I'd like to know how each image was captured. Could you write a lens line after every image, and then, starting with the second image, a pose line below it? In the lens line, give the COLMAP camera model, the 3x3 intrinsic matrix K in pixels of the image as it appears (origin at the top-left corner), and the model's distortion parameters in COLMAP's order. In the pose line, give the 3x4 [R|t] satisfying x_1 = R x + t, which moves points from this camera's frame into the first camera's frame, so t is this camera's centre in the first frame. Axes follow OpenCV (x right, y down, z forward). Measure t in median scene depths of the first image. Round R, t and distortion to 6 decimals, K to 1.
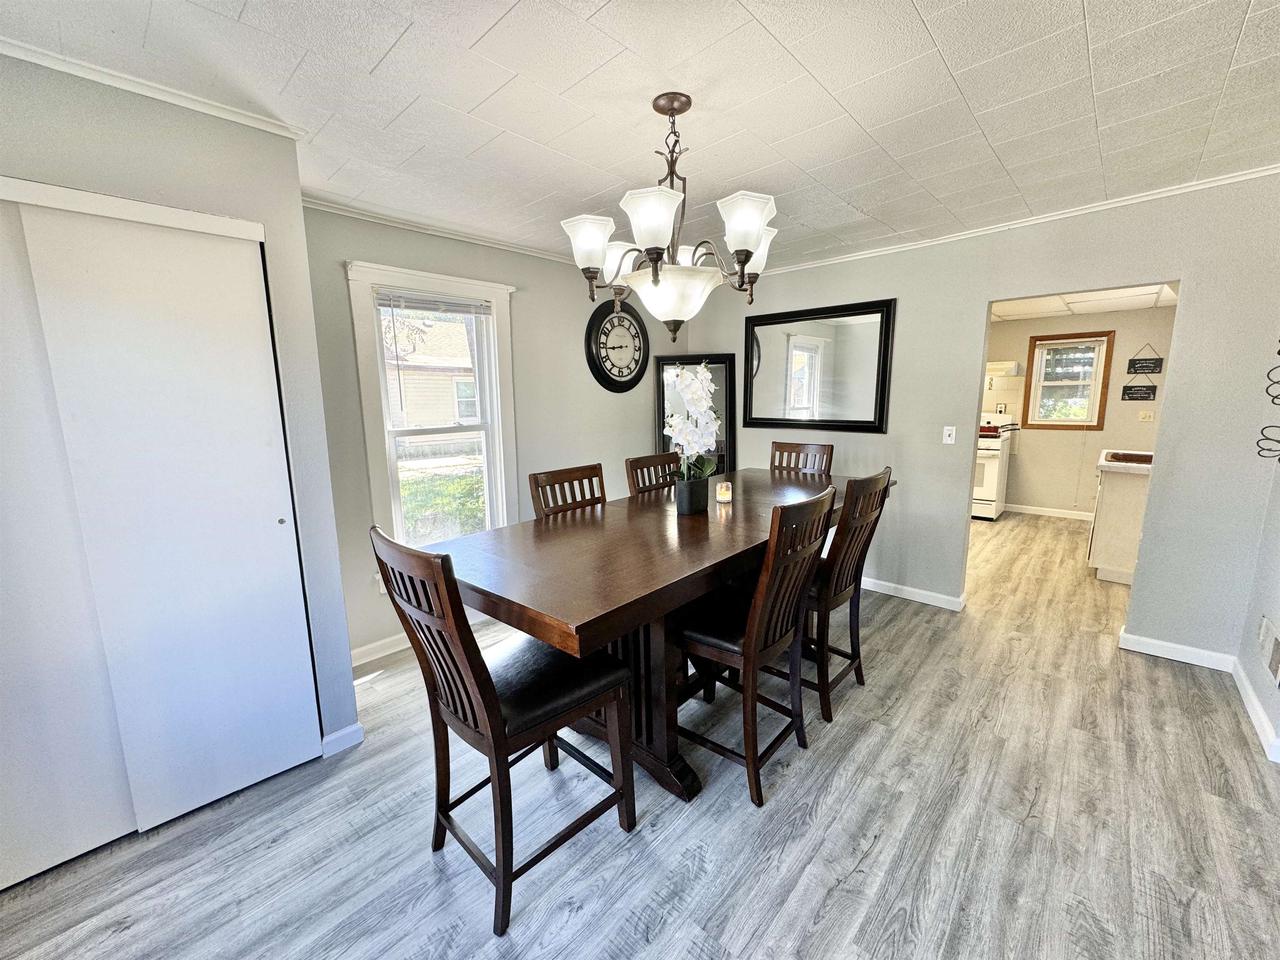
lens RADIAL K [[509.6, 0, 640.0], [0, 509.6, 480.0], [0, 0, 1]] dist [-0.002079, -0.000225]
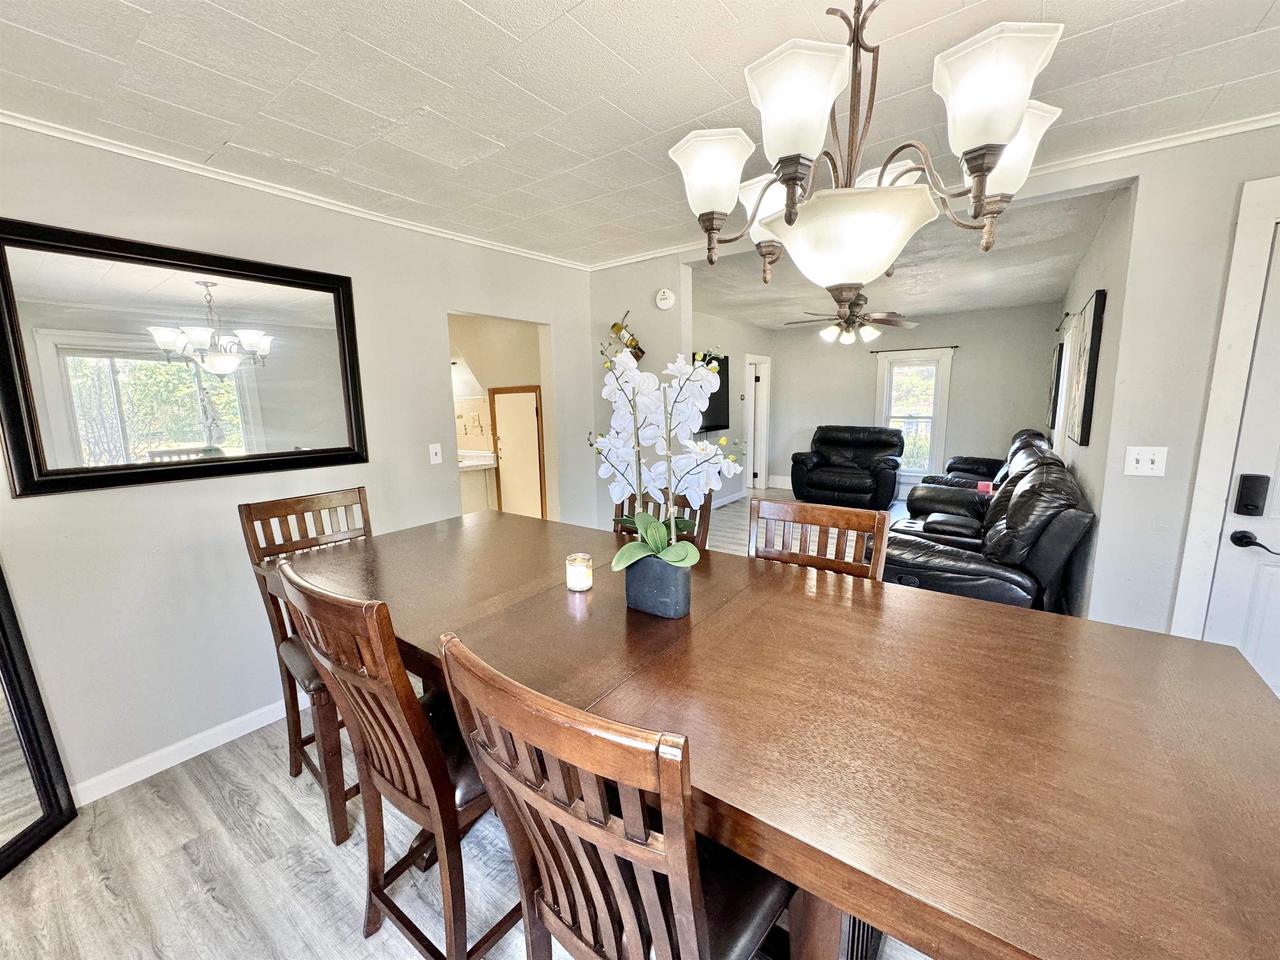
lens RADIAL K [[509.6, 0, 640.0], [0, 509.6, 480.0], [0, 0, 1]] dist [-0.002079, -0.000225]
pose [[-0.120055, -0.148317, 0.981626, -0.298245], [0.176943, 0.969749, 0.168163, -0.122636], [-0.976871, 0.193881, -0.090180, 0.702553]]
